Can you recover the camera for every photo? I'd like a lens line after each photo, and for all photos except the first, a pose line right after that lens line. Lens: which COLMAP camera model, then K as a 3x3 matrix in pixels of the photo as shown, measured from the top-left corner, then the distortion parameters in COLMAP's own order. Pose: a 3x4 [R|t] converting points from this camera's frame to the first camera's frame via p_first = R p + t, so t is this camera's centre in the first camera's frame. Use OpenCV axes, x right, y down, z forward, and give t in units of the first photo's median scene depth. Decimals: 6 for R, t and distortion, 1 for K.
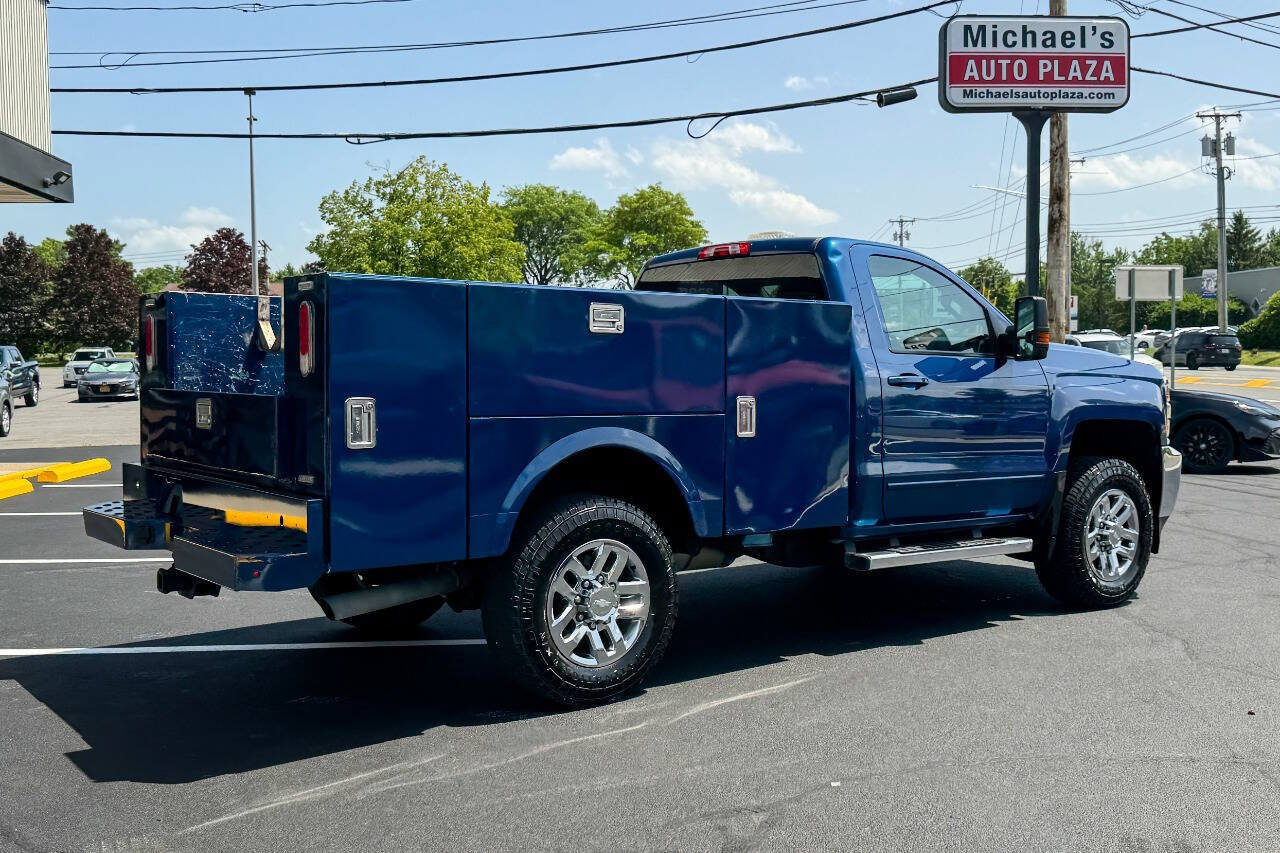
lens RADIAL K [[1601.3, 0, 641.9], [0, 1601.3, 350.7], [0, 0, 1]] dist [0.073820, -0.004195]
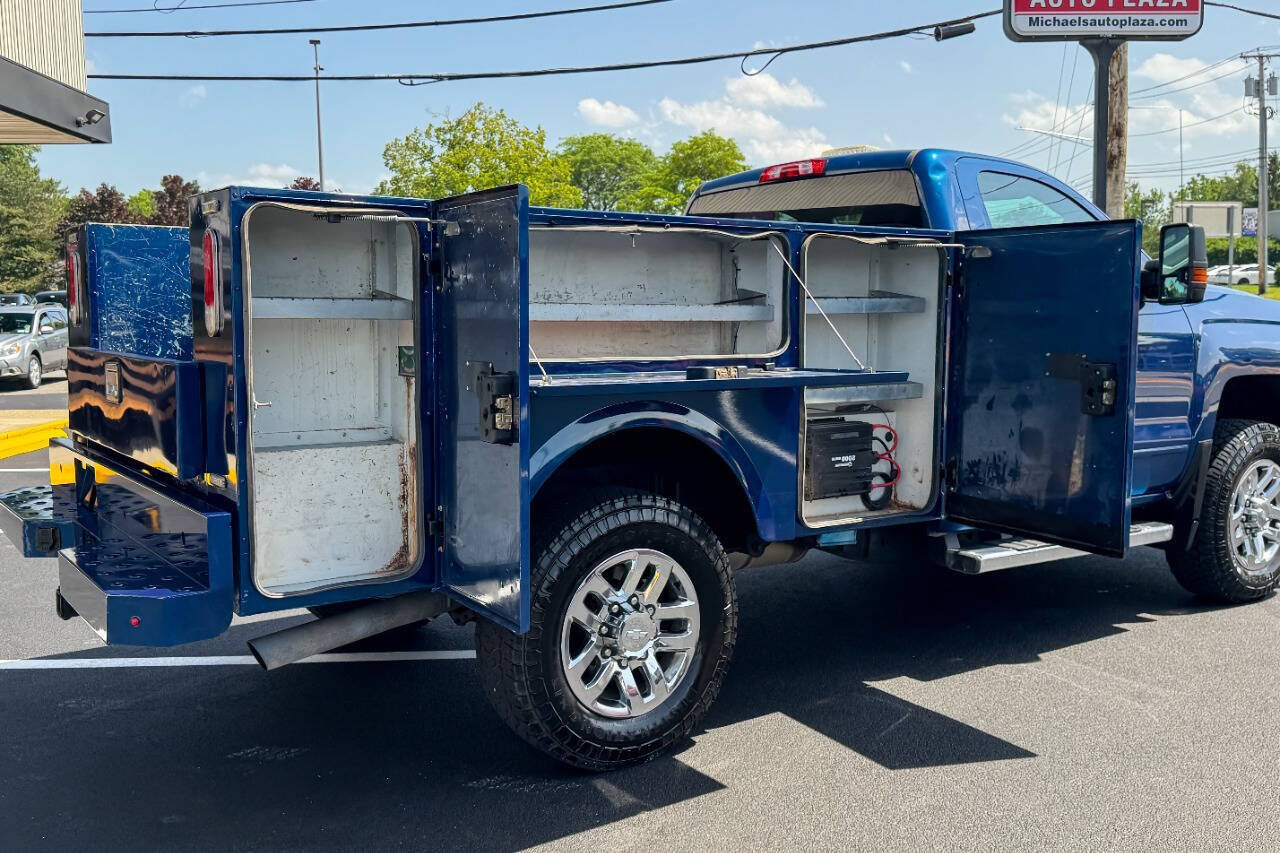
lens RADIAL K [[1354.7, 0, 616.0], [0, 1354.7, 443.2], [0, 0, 1]] dist [0.087243, -0.243563]
pose [[0.998243, 0.000821, -0.059242, 0.001401], [0.005787, 0.993772, 0.111284, -0.001135], [0.058965, -0.111431, 0.992021, 0.146016]]
